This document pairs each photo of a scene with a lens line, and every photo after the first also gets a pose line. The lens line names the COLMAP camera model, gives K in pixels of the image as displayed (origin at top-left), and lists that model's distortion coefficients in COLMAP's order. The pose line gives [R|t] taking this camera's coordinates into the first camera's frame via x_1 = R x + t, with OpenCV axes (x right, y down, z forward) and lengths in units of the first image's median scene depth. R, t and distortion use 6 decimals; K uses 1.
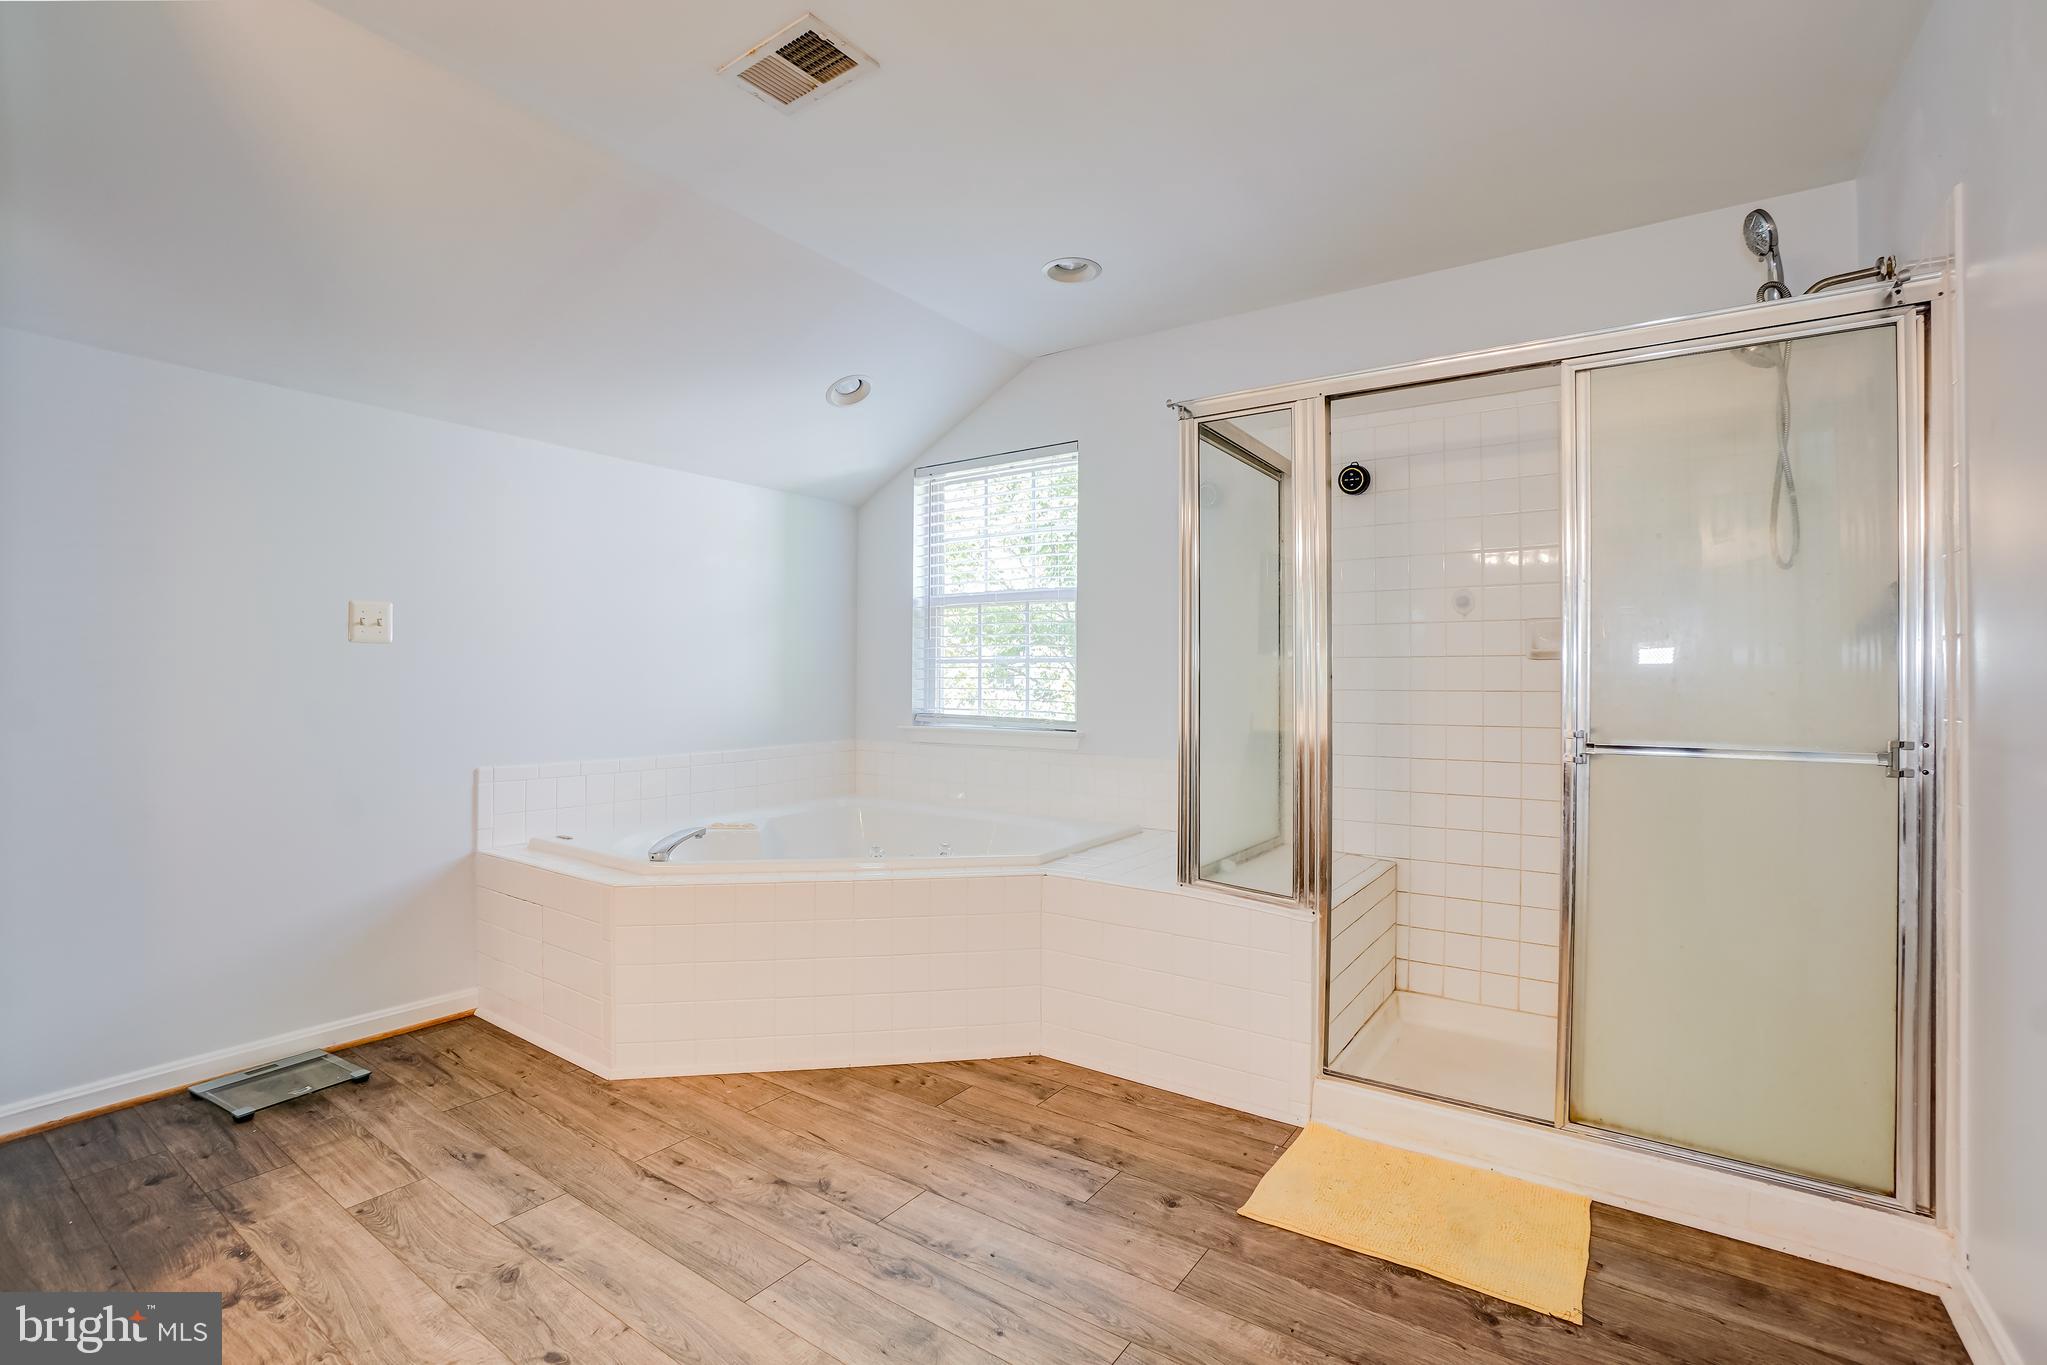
lens RADIAL K [[960.6, 0, 1025.1], [0, 960.6, 671.1], [0, 0, 1]] dist [-0.077852, 0.033577]
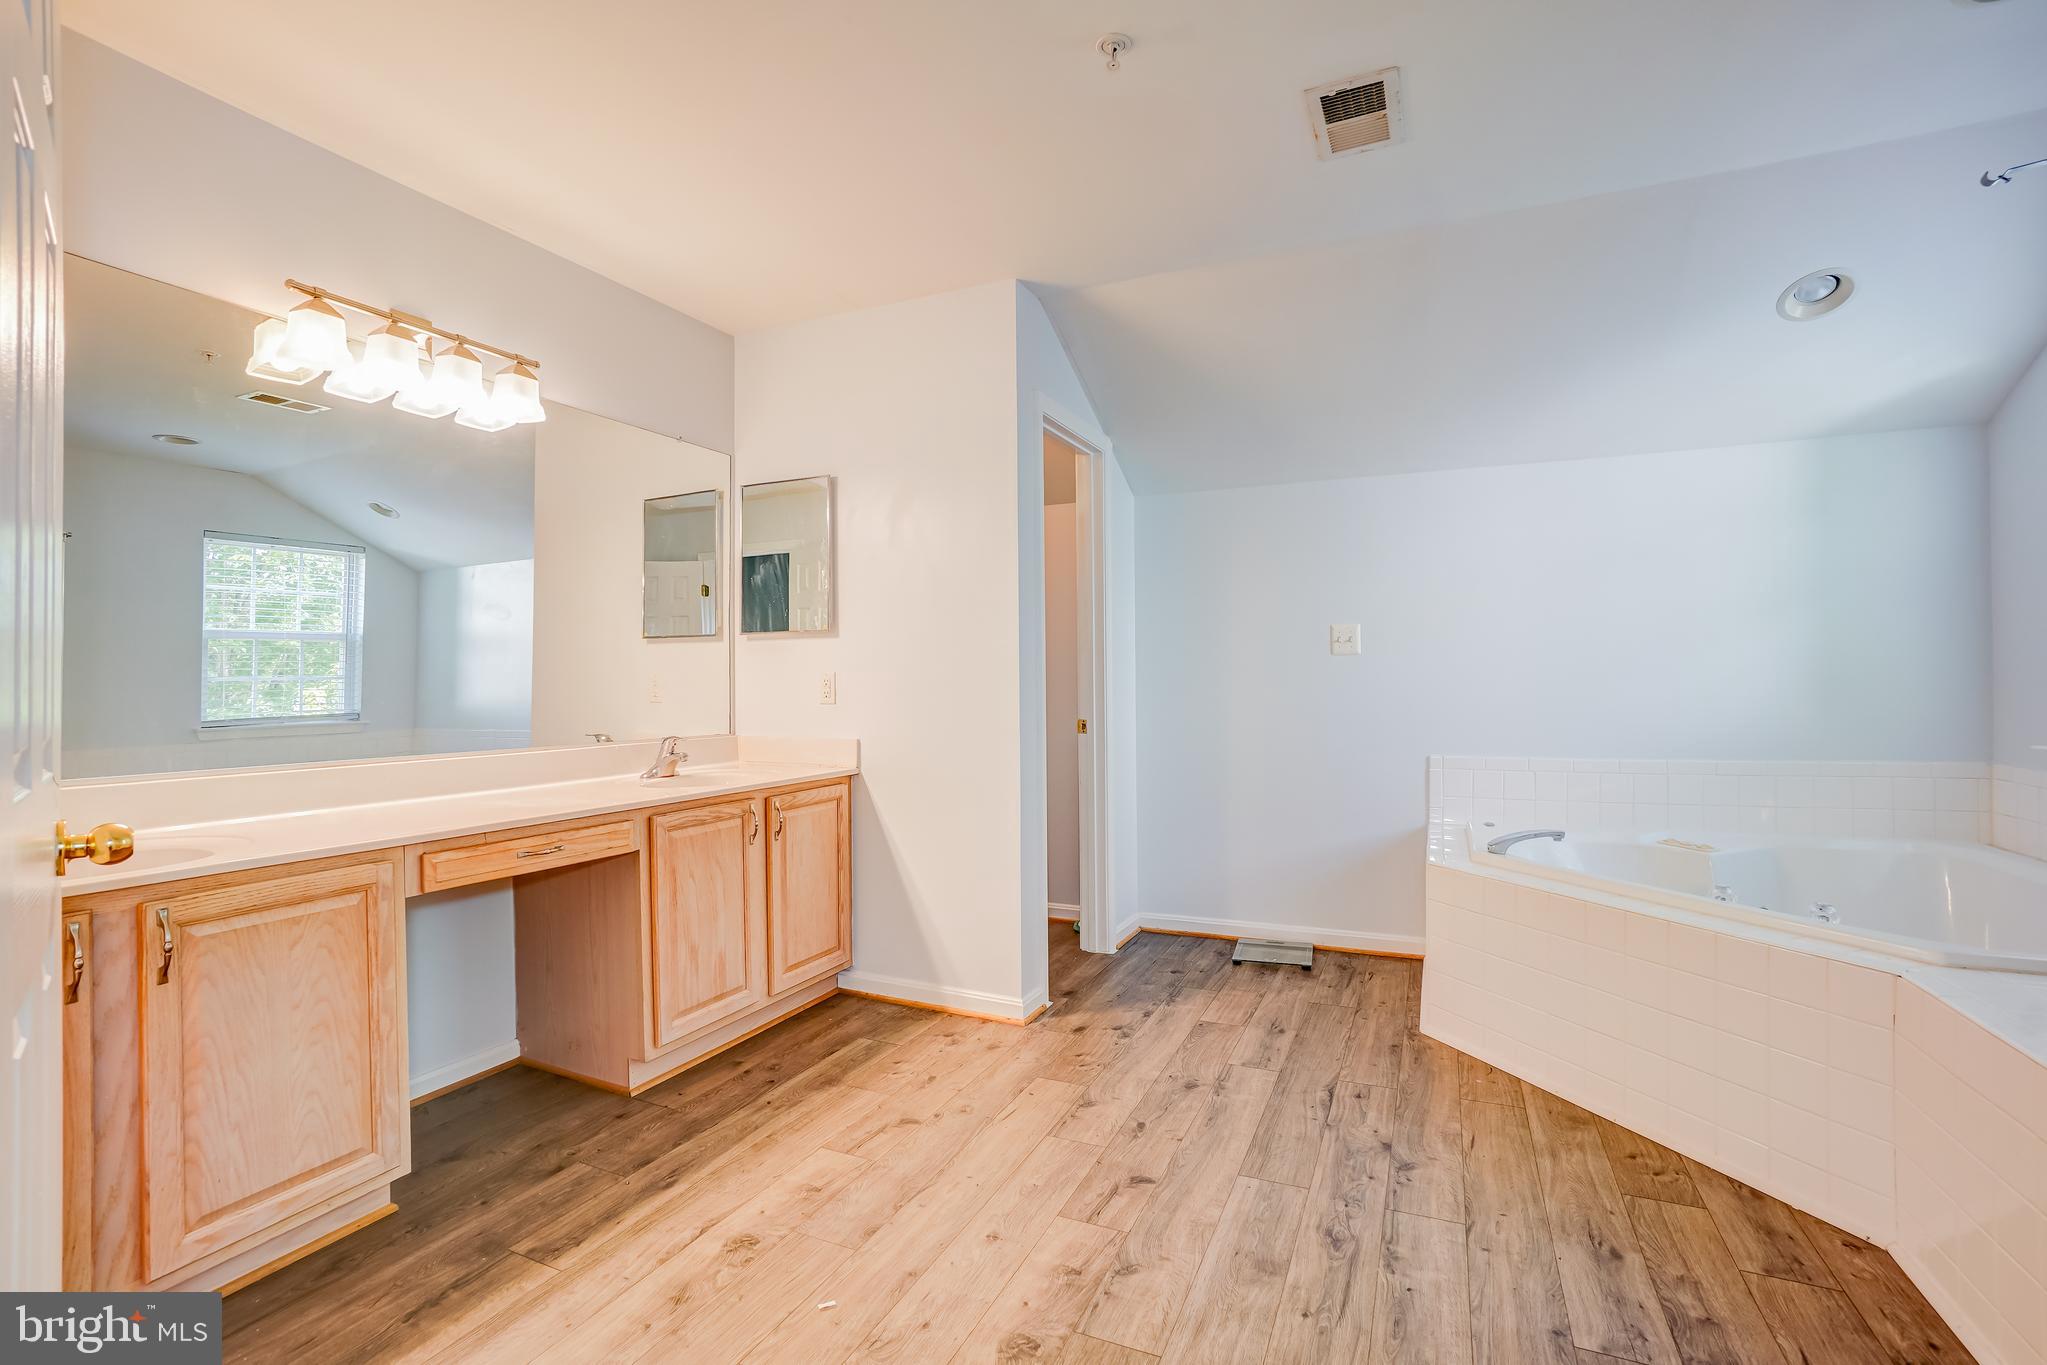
lens RADIAL K [[909.1, 0, 991.0], [0, 909.1, 671.9], [0, 0, 1]] dist [-0.001152, 0.000724]
pose [[0.155170, -0.020344, -0.987678, 0.667768], [0.017442, 0.999689, -0.017851, 0.011273], [0.987734, -0.014457, 0.155476, 0.372345]]
